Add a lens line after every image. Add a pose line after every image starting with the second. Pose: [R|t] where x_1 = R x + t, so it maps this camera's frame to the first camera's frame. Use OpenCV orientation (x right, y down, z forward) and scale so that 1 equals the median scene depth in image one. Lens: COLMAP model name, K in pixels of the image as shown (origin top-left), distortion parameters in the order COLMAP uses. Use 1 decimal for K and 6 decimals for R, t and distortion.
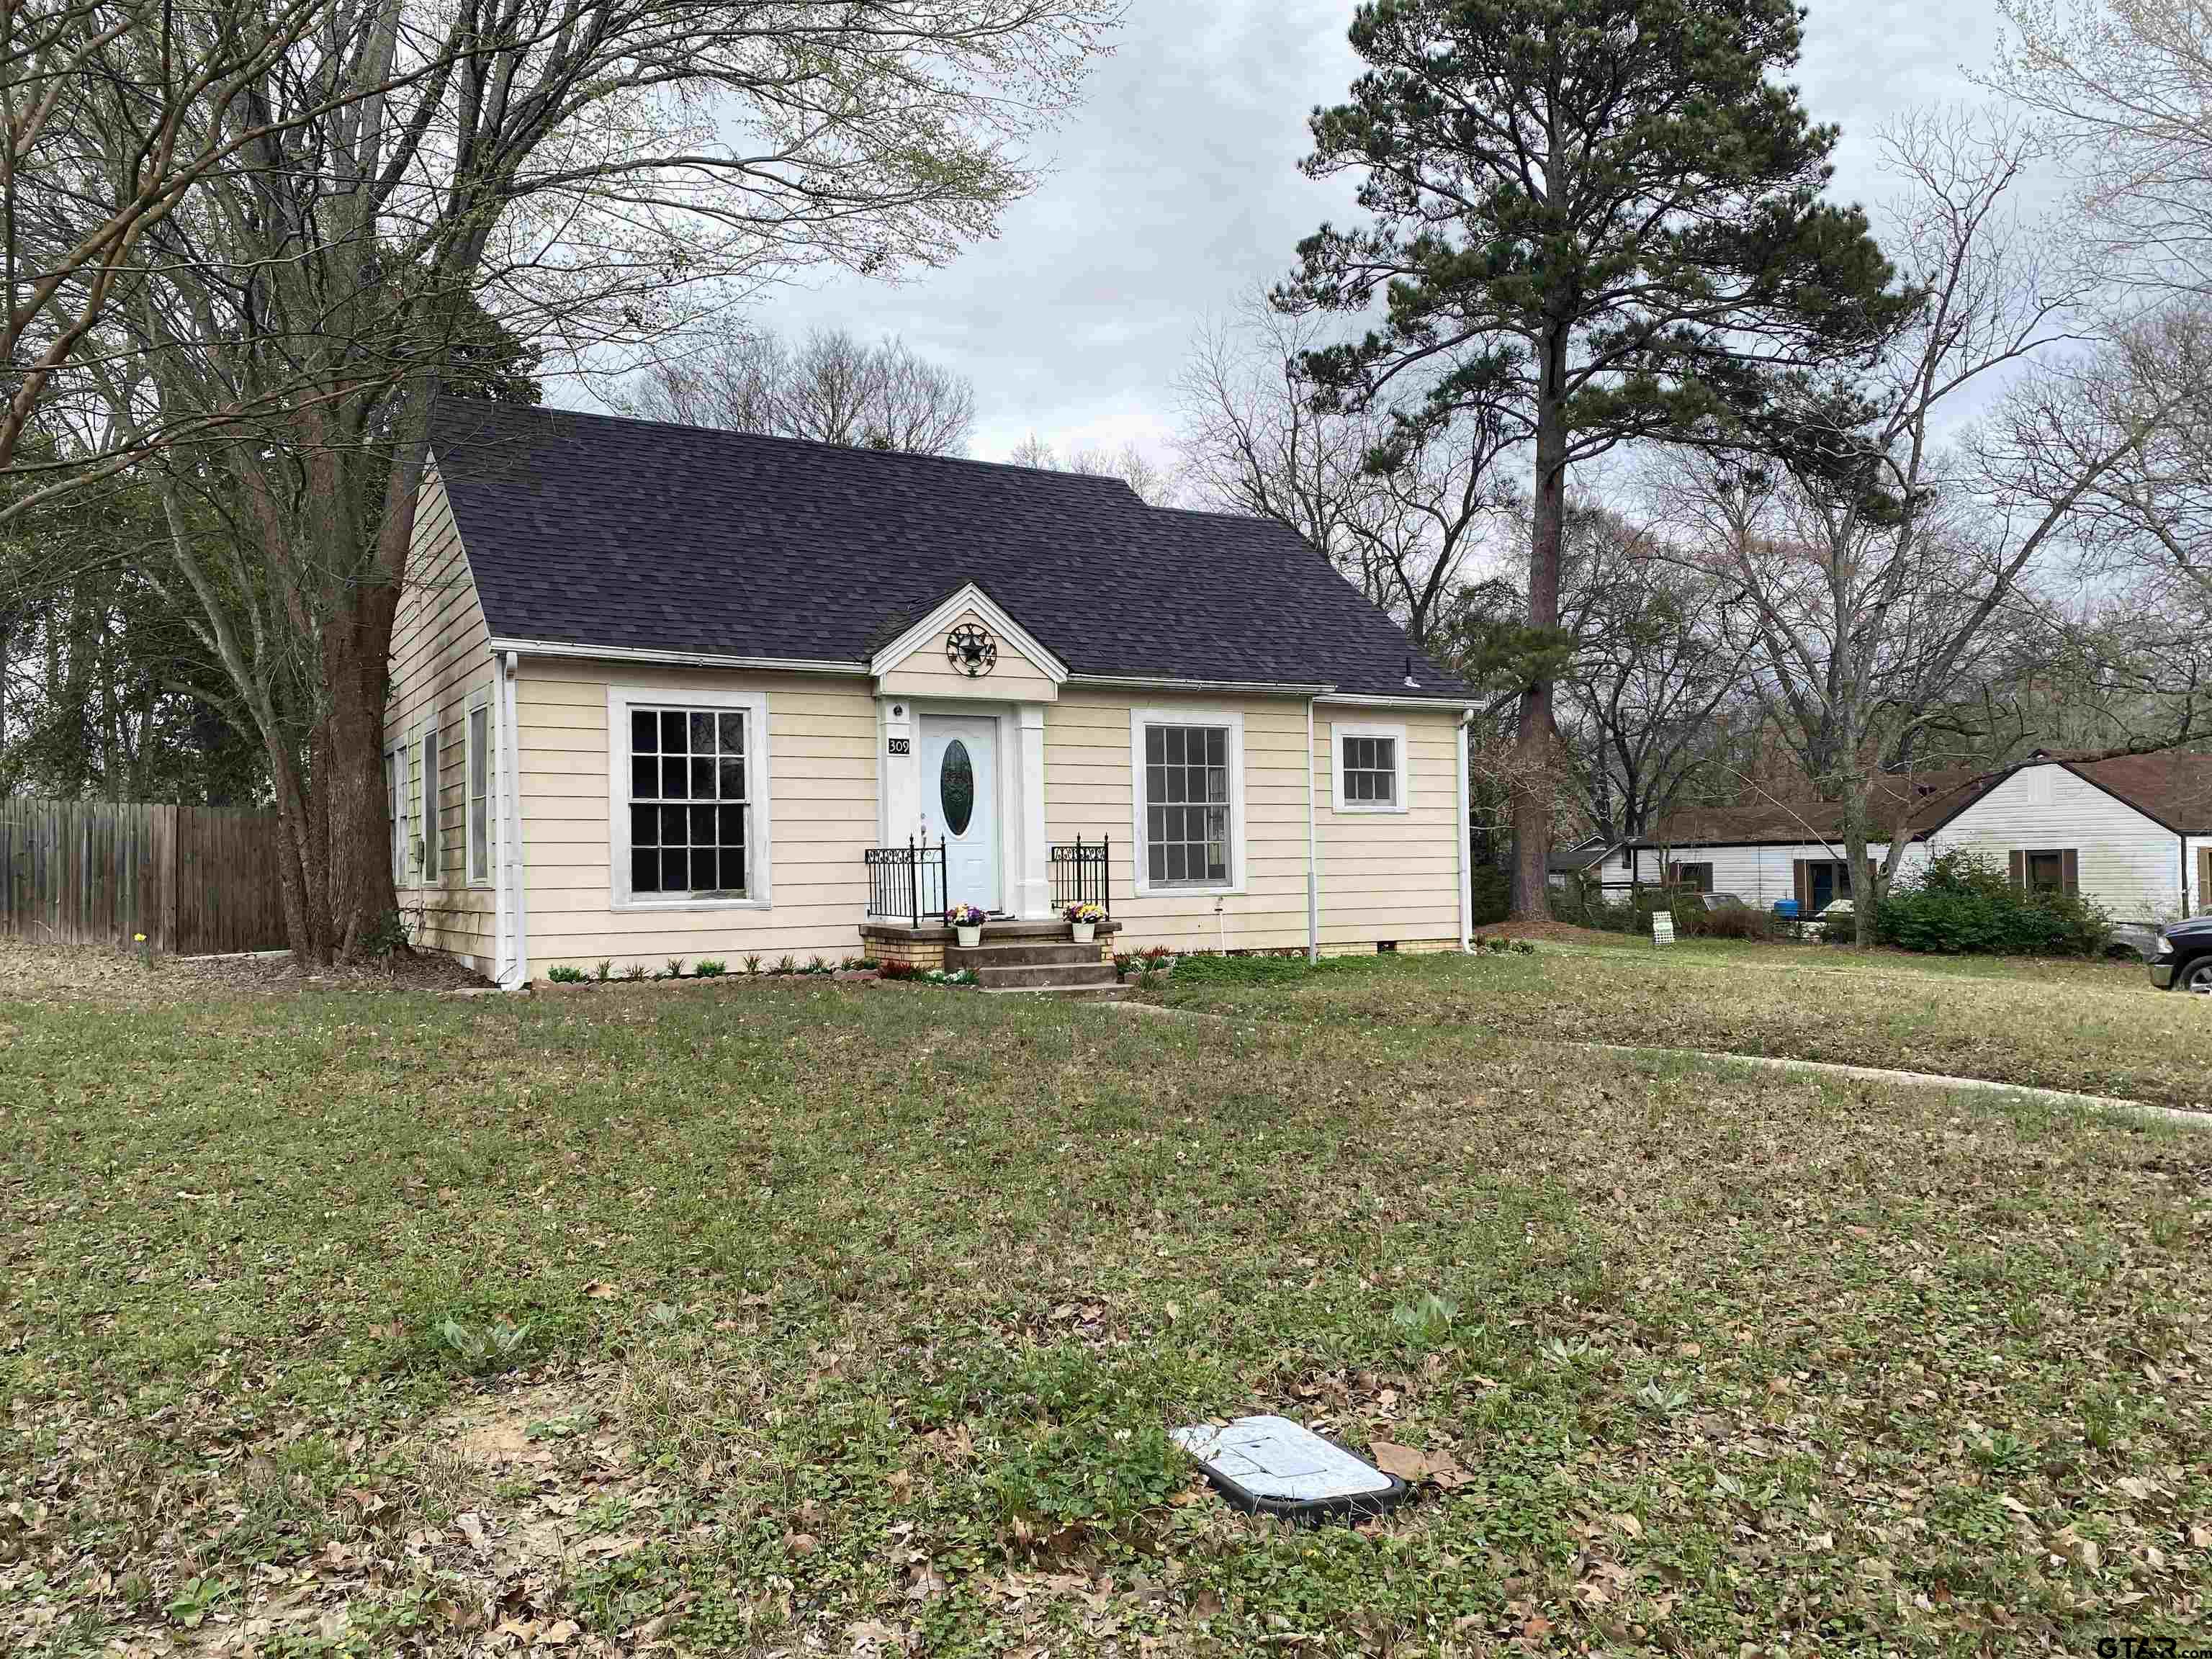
lens RADIAL K [[1665.8, 0, 1106.0], [0, 1665.8, 829.5], [0, 0, 1]] dist [0.056428, -0.000850]
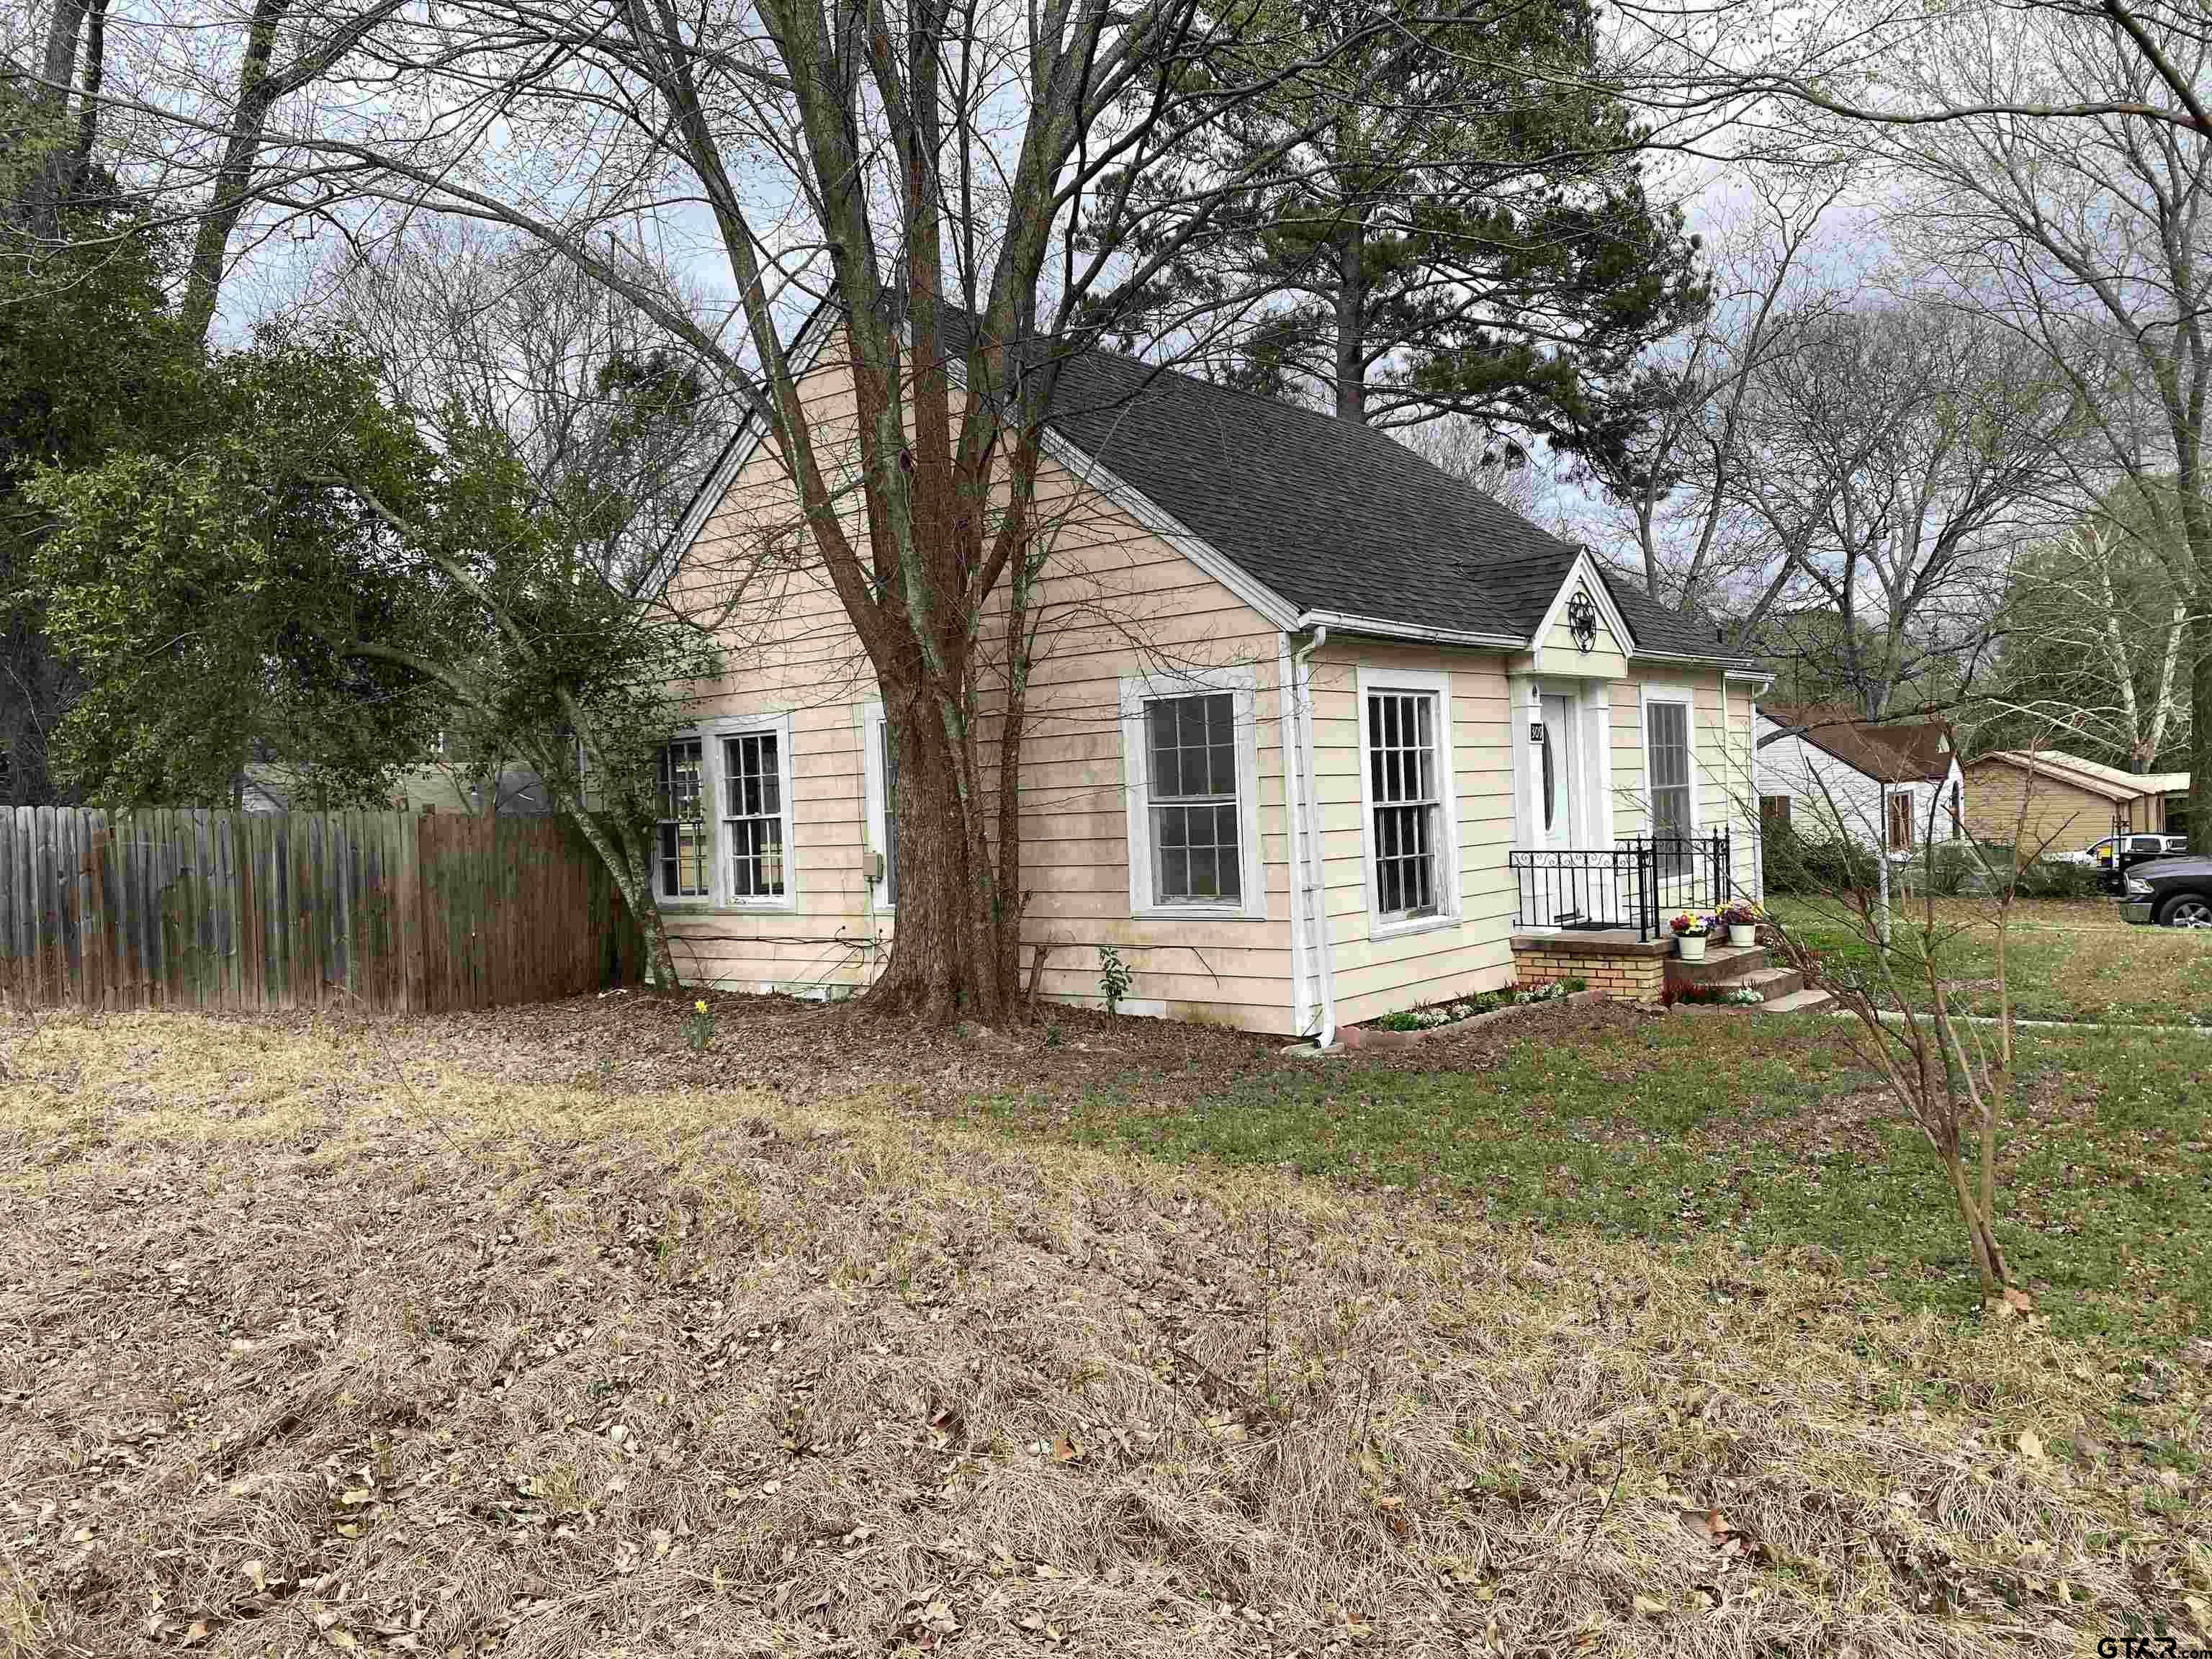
lens RADIAL K [[1665.8, 0, 1106.0], [0, 1665.8, 829.5], [0, 0, 1]] dist [0.056428, -0.000850]
pose [[0.943397, -0.030254, 0.330284, -0.631156], [0.020608, 0.999254, 0.032669, -0.032685], [-0.331026, -0.024014, 0.943316, 0.248515]]
